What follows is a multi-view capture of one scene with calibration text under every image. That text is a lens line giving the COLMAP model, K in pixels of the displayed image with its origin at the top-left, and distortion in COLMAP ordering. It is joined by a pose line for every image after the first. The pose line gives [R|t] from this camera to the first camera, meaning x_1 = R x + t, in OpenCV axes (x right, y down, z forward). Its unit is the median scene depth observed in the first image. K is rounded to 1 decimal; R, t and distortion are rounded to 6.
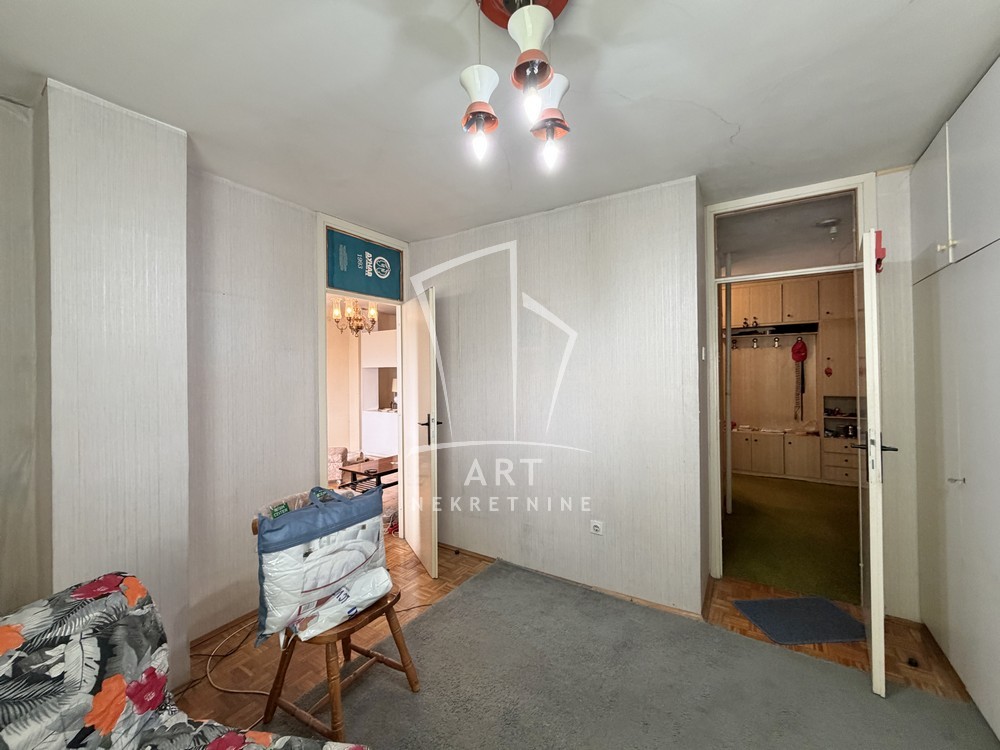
lens RADIAL K [[401.0, 0, 497.7], [0, 401.0, 372.9], [0, 0, 1]] dist [0.001518, 0.000423]
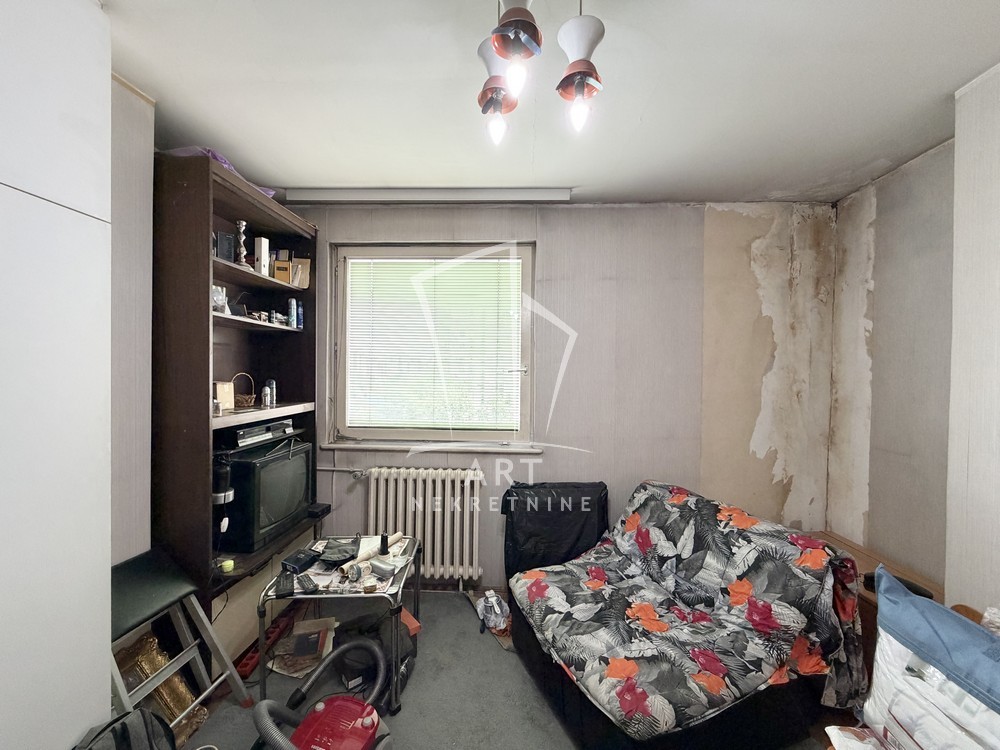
lens RADIAL K [[401.0, 0, 496.3], [0, 401.0, 373.7], [0, 0, 1]] dist [0.001518, 0.000423]
pose [[-0.863237, 0.006534, -0.504756, 0.408033], [0.000897, 0.999935, 0.011409, -0.022129], [0.504798, 0.009396, -0.863186, 1.232482]]
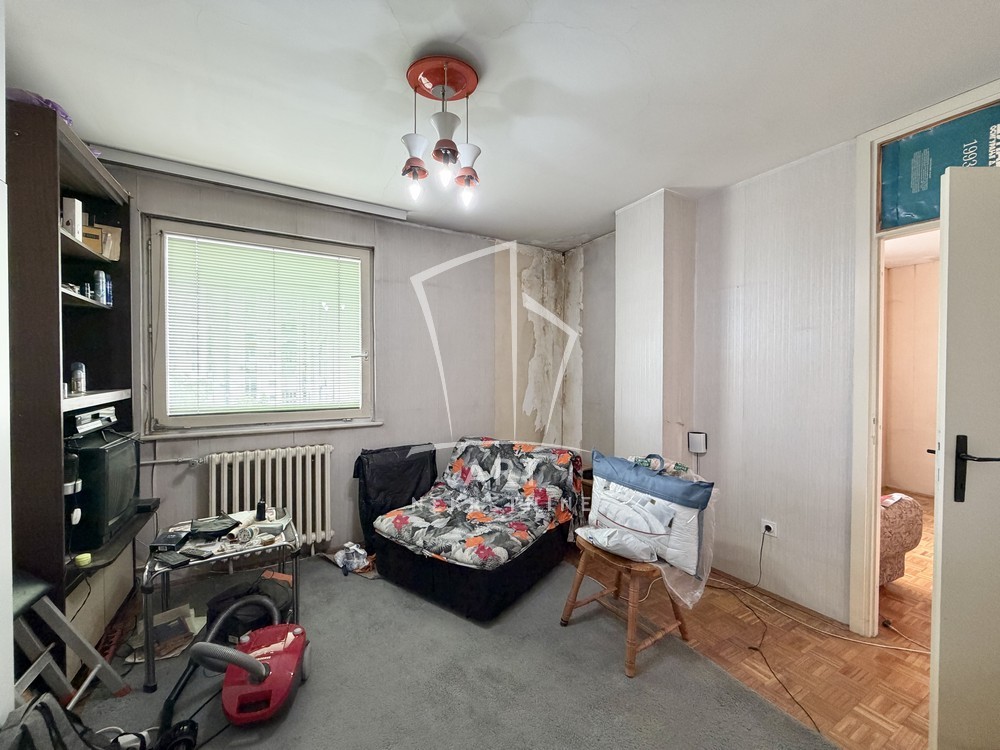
lens RADIAL K [[401.0, 0, 501.5], [0, 401.0, 372.4], [0, 0, 1]] dist [0.001518, 0.000423]
pose [[-0.446303, 0.019361, -0.894672, 0.912163], [0.006210, 0.999809, 0.018538, 0.030258], [0.894860, 0.002718, -0.446338, 1.313885]]
